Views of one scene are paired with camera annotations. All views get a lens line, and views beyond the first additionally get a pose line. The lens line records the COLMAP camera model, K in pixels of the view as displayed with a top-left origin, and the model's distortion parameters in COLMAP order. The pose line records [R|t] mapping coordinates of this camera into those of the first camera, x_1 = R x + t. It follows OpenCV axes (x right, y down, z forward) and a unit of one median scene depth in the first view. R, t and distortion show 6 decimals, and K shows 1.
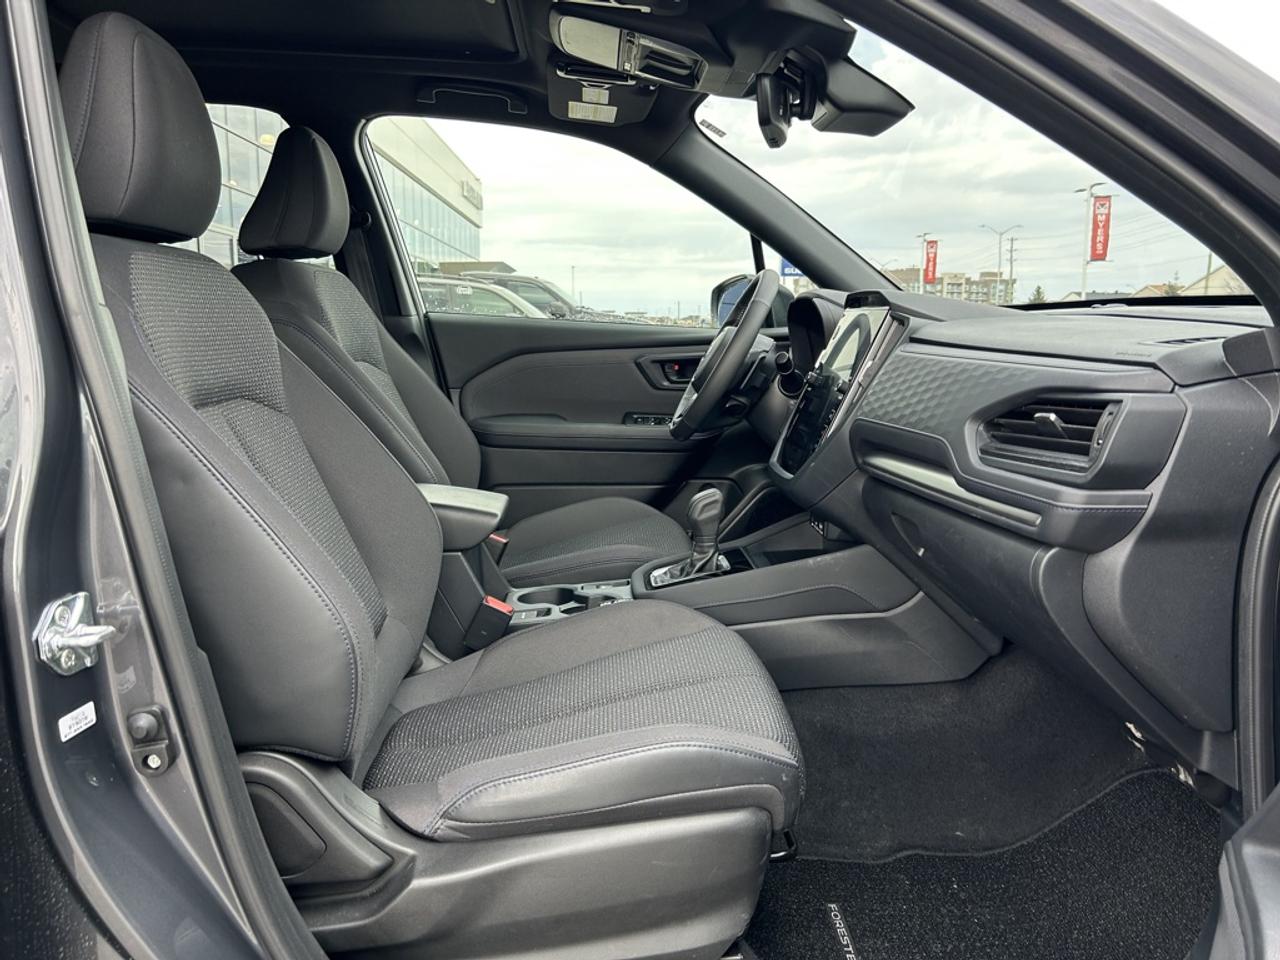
lens RADIAL K [[969.3, 0, 650.6], [0, 969.3, 458.1], [0, 0, 1]] dist [0.046958, -0.054690]
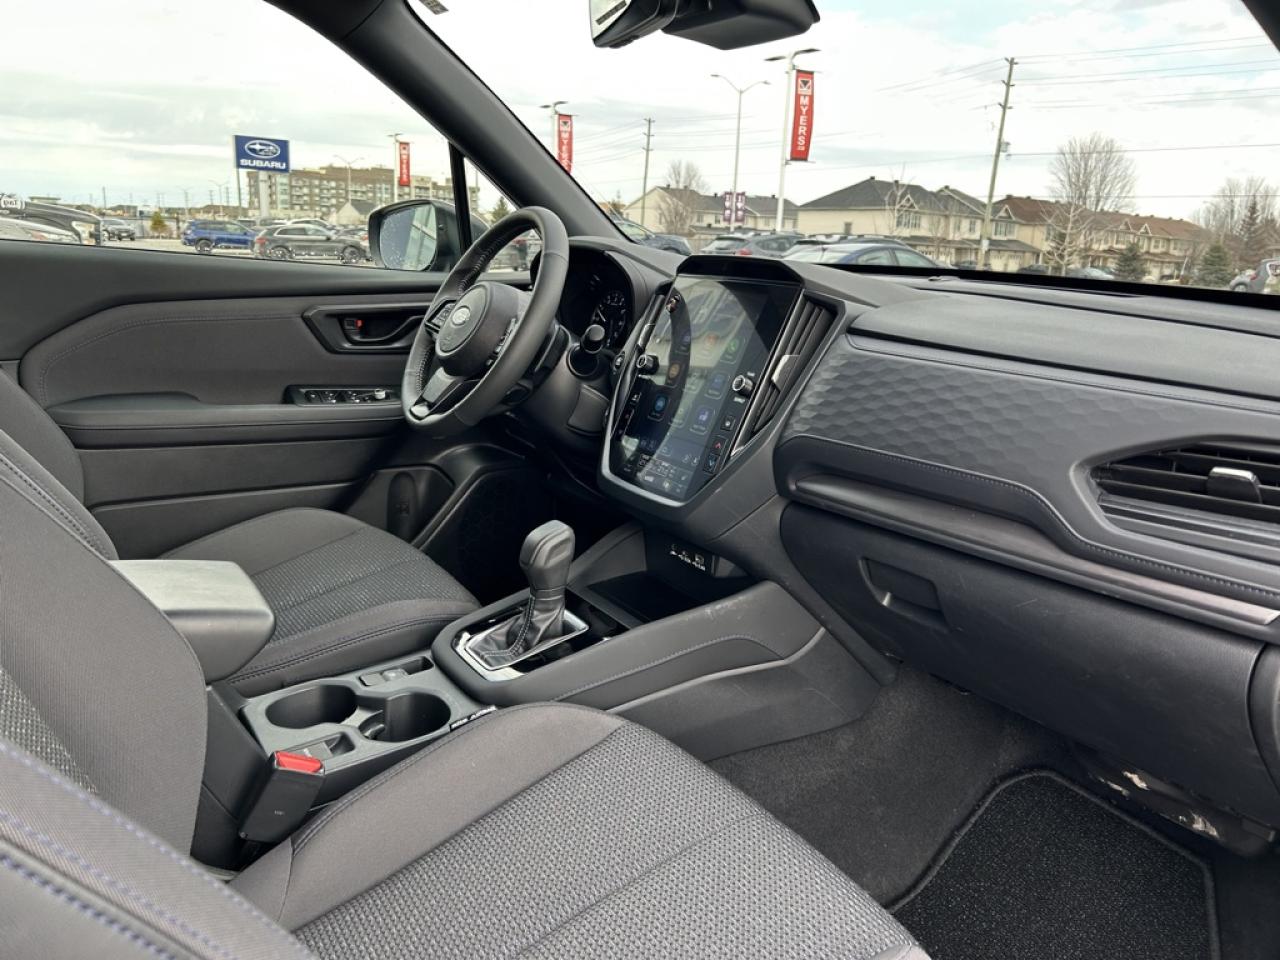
lens RADIAL K [[969.3, 0, 650.6], [0, 969.3, 458.1], [0, 0, 1]] dist [0.046958, -0.054690]
pose [[0.864355, -0.075702, 0.497151, -0.250704], [0.027544, 0.994247, 0.103507, -0.096802], [-0.502126, -0.075773, 0.861468, 0.363682]]
